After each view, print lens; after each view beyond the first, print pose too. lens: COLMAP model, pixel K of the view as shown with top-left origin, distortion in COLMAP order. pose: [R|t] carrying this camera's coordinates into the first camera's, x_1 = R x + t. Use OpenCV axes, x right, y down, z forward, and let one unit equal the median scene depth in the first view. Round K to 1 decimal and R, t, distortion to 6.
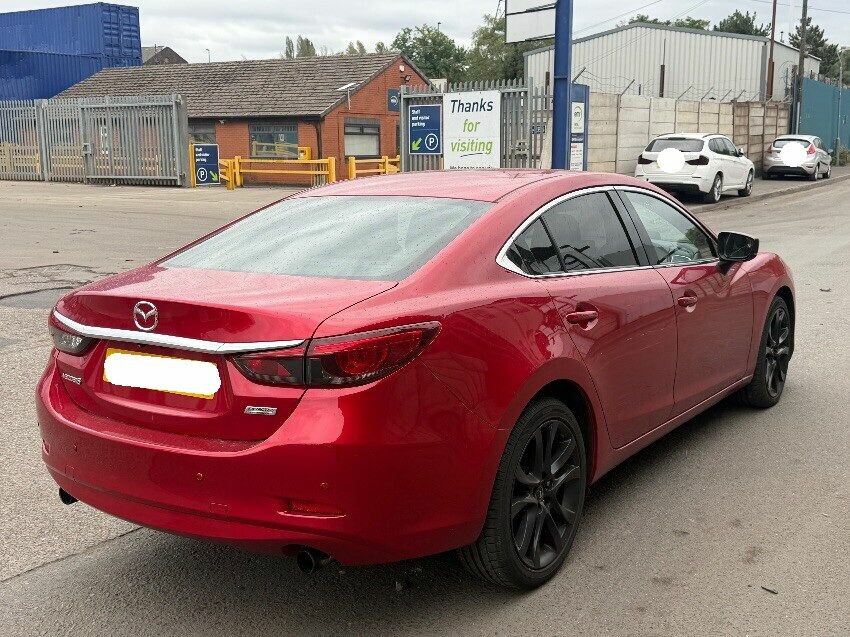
lens RADIAL K [[947.9, 0, 425.0], [0, 947.9, 318.5], [0, 0, 1]] dist [0.034046, -0.008845]
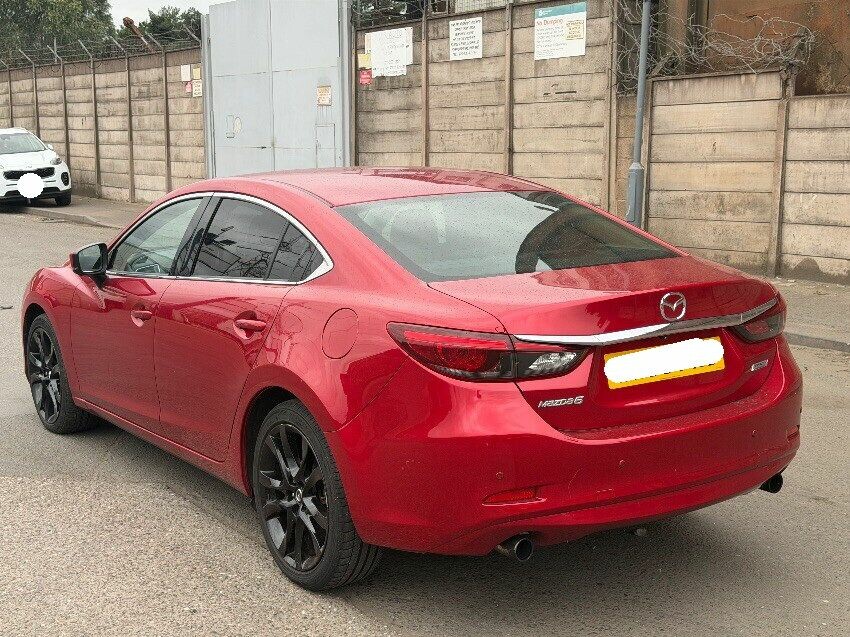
lens RADIAL K [[1180.2, 0, 425.0], [0, 1180.2, 318.5], [0, 0, 1]] dist [0.100183, -0.158593]
pose [[0.334684, -0.117667, 0.934955, -0.220549], [0.153347, 0.985749, 0.069166, -0.016738], [-0.929769, 0.120224, 0.347958, 0.110196]]
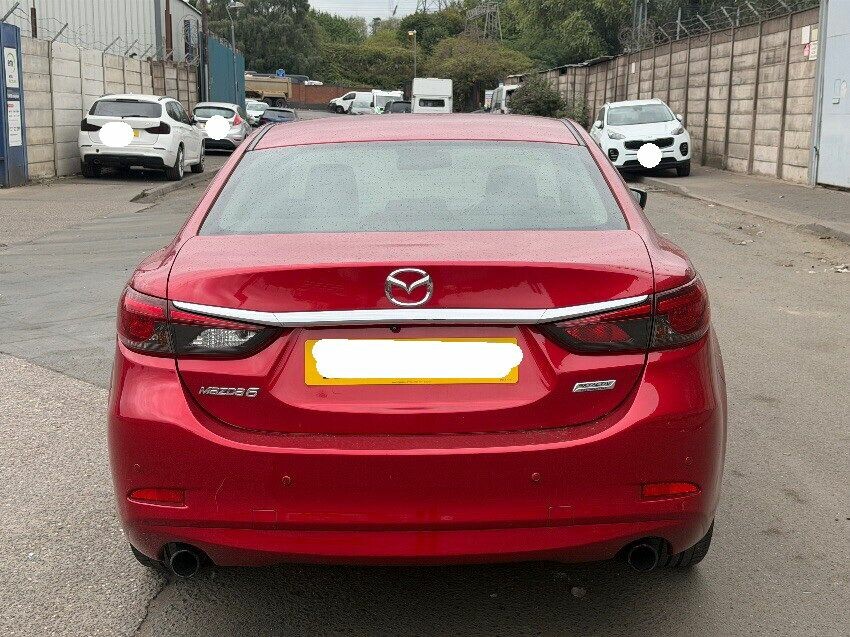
lens RADIAL K [[1180.2, 0, 425.0], [0, 1180.2, 318.5], [0, 0, 1]] dist [0.100183, -0.158593]
pose [[0.823415, -0.072803, 0.562750, -0.113807], [0.078433, 0.996818, 0.014196, 0.001386], [-0.561993, 0.032449, 0.826505, 0.027319]]
